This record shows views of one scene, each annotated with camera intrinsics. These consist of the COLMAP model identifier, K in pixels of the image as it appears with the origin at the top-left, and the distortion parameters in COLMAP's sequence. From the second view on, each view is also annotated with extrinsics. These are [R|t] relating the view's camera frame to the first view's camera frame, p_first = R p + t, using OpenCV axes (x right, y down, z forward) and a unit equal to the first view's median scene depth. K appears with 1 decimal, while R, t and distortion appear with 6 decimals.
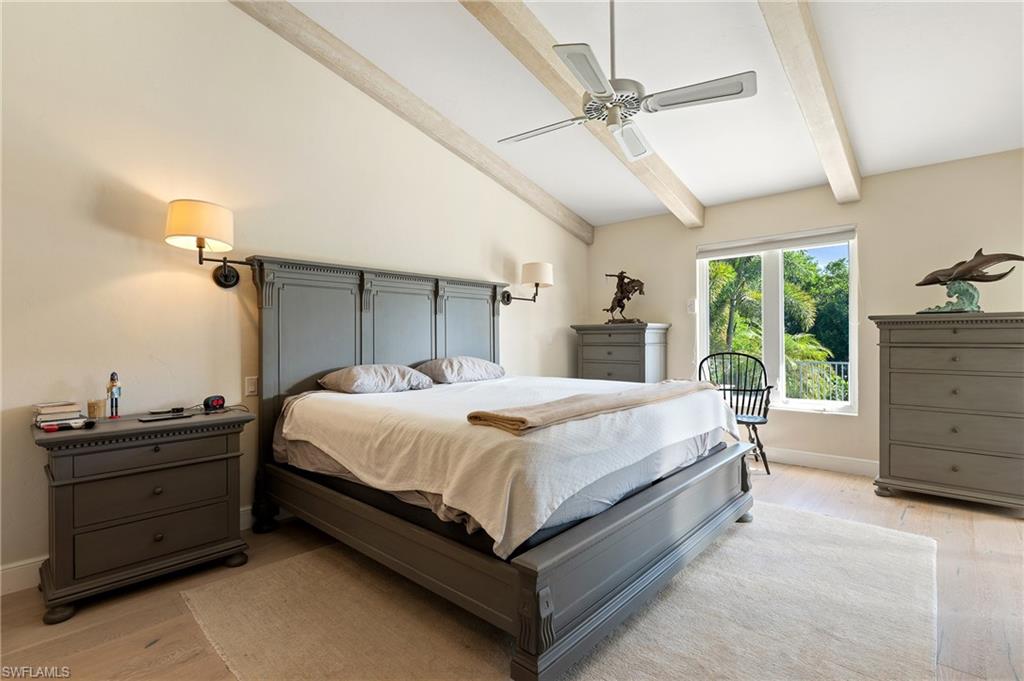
lens RADIAL K [[481.6, 0, 510.9], [0, 481.6, 338.8], [0, 0, 1]] dist [-0.004346, -0.001588]
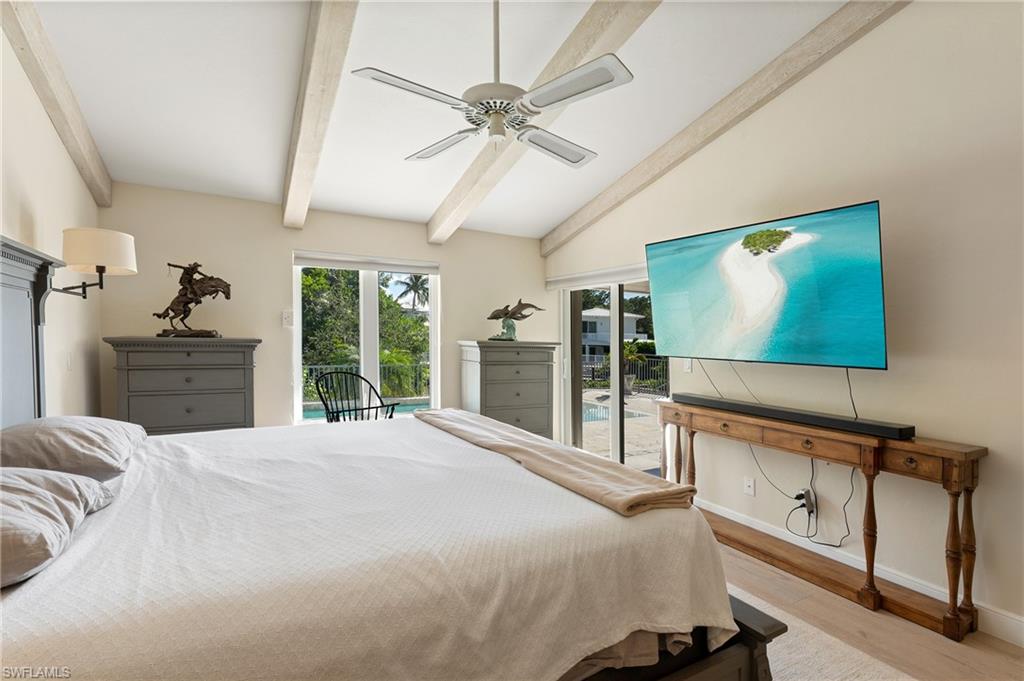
lens RADIAL K [[481.6, 0, 510.9], [0, 481.6, 338.3], [0, 0, 1]] dist [-0.004346, -0.001588]
pose [[0.307351, 0.011643, 0.951525, -0.343186], [-0.012981, 0.999883, -0.008041, -0.034213], [-0.951508, -0.009880, 0.307466, 0.388184]]
